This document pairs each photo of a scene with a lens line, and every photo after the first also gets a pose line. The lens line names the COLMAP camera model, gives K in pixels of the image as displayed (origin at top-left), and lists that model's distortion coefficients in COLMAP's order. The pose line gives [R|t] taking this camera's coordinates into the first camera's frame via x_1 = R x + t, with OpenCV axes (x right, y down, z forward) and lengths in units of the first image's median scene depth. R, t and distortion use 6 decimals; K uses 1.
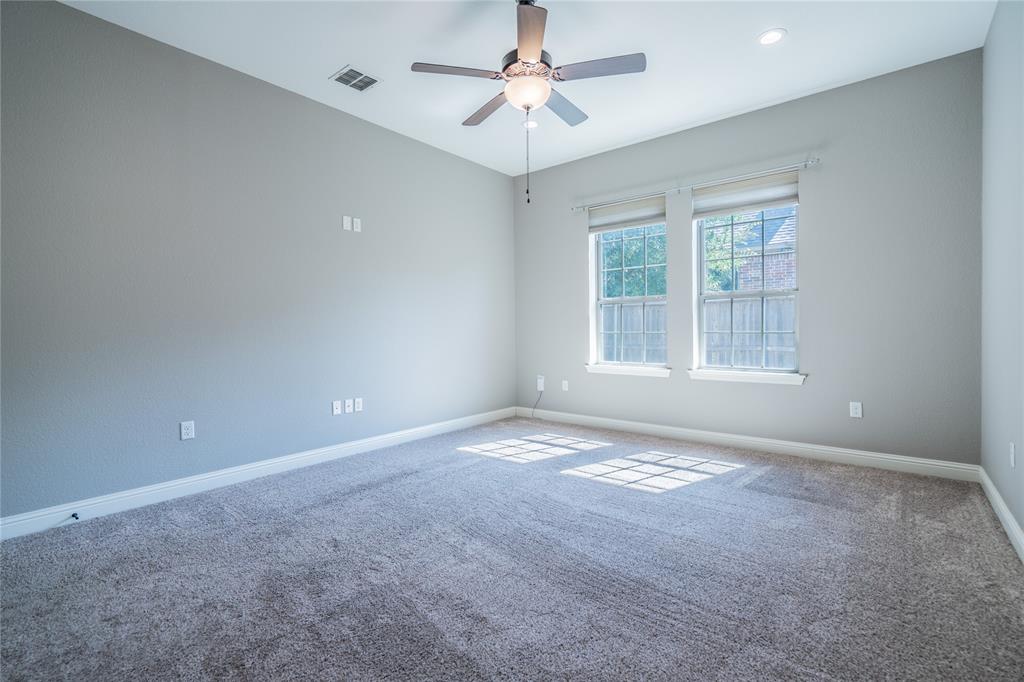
lens RADIAL K [[467.5, 0, 512.2], [0, 467.5, 325.7], [0, 0, 1]] dist [0.024175, 0.000115]
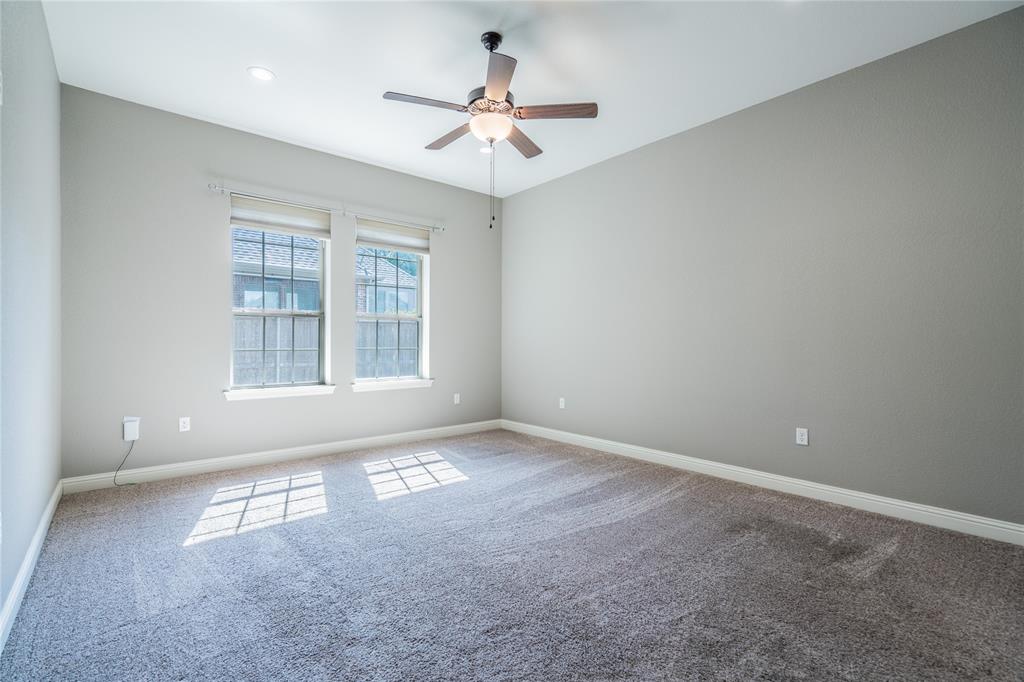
lens RADIAL K [[462.5, 0, 509.7], [0, 462.5, 337.9], [0, 0, 1]] dist [-0.005499, 0.000429]
pose [[0.190801, 0.018290, 0.981458, -0.685933], [-0.008777, 0.999818, -0.016926, 0.004005], [-0.981589, -0.005385, 0.190927, 0.521535]]
